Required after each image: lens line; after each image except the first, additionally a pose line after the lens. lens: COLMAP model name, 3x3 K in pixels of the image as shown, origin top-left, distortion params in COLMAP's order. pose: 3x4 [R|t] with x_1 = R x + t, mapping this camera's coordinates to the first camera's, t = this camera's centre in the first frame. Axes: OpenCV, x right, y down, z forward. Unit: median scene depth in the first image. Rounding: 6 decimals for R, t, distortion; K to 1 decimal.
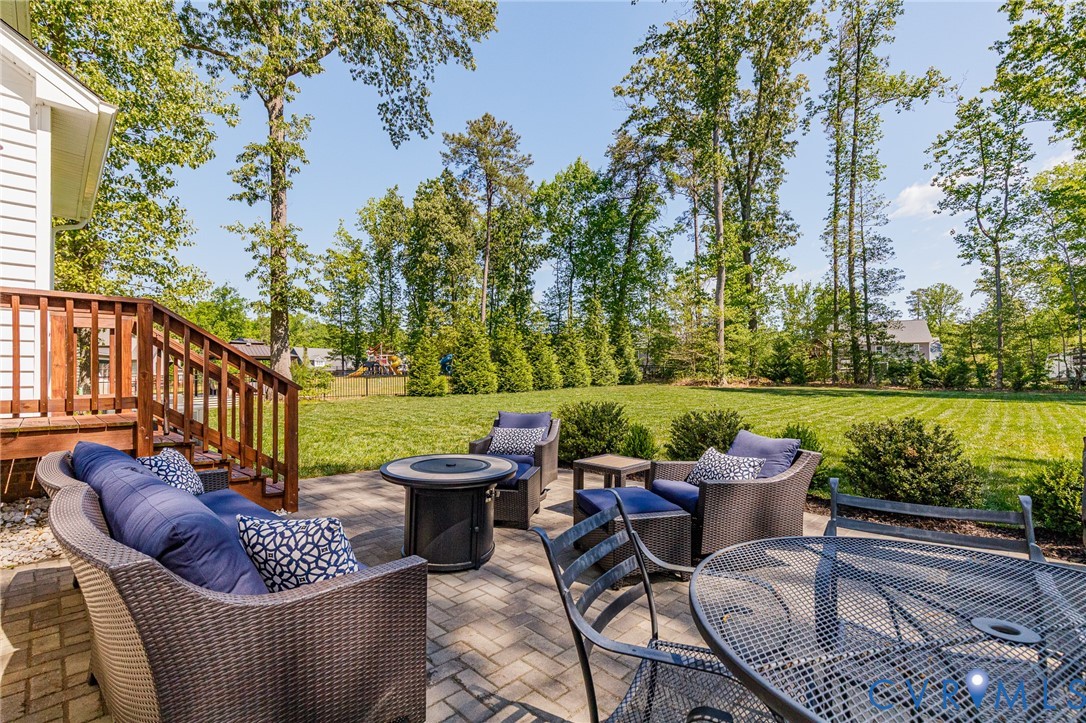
lens RADIAL K [[487.1, 0, 542.4], [0, 487.1, 361.0], [0, 0, 1]] dist [0.007530, -0.000878]
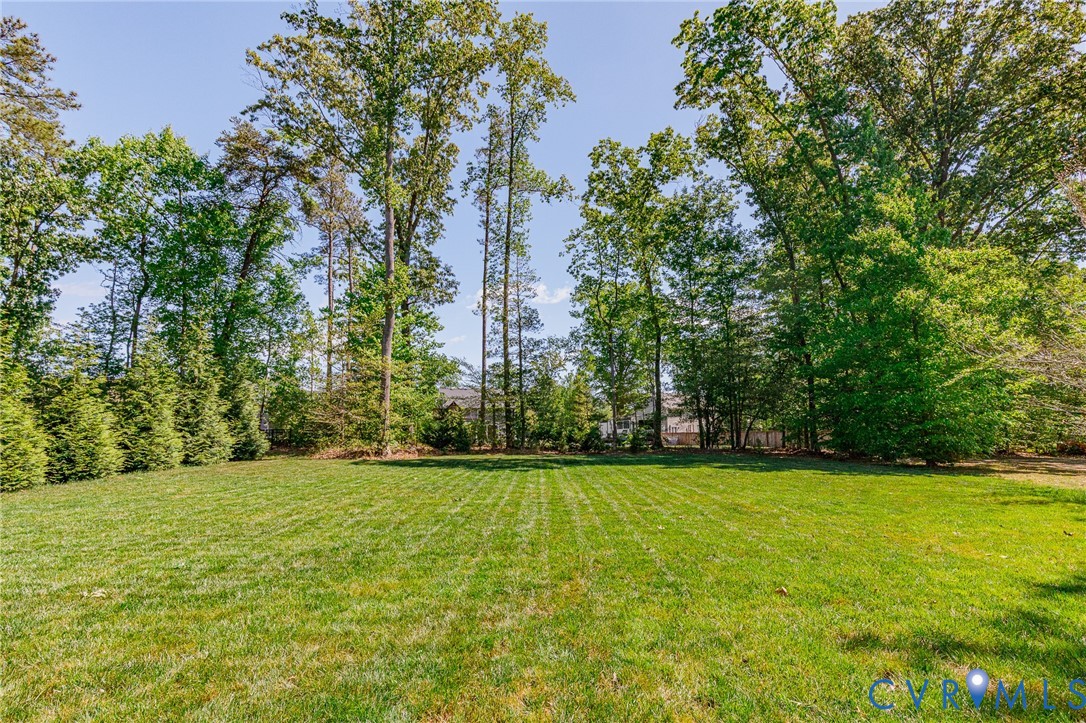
lens RADIAL K [[487.1, 0, 545.0], [0, 487.1, 368.6], [0, 0, 1]] dist [0.007530, -0.000878]
pose [[0.704862, 0.086372, 0.704067, -0.013602], [-0.010375, 0.993708, -0.111518, -0.004273], [-0.709269, 0.071300, 0.701323, 0.170200]]
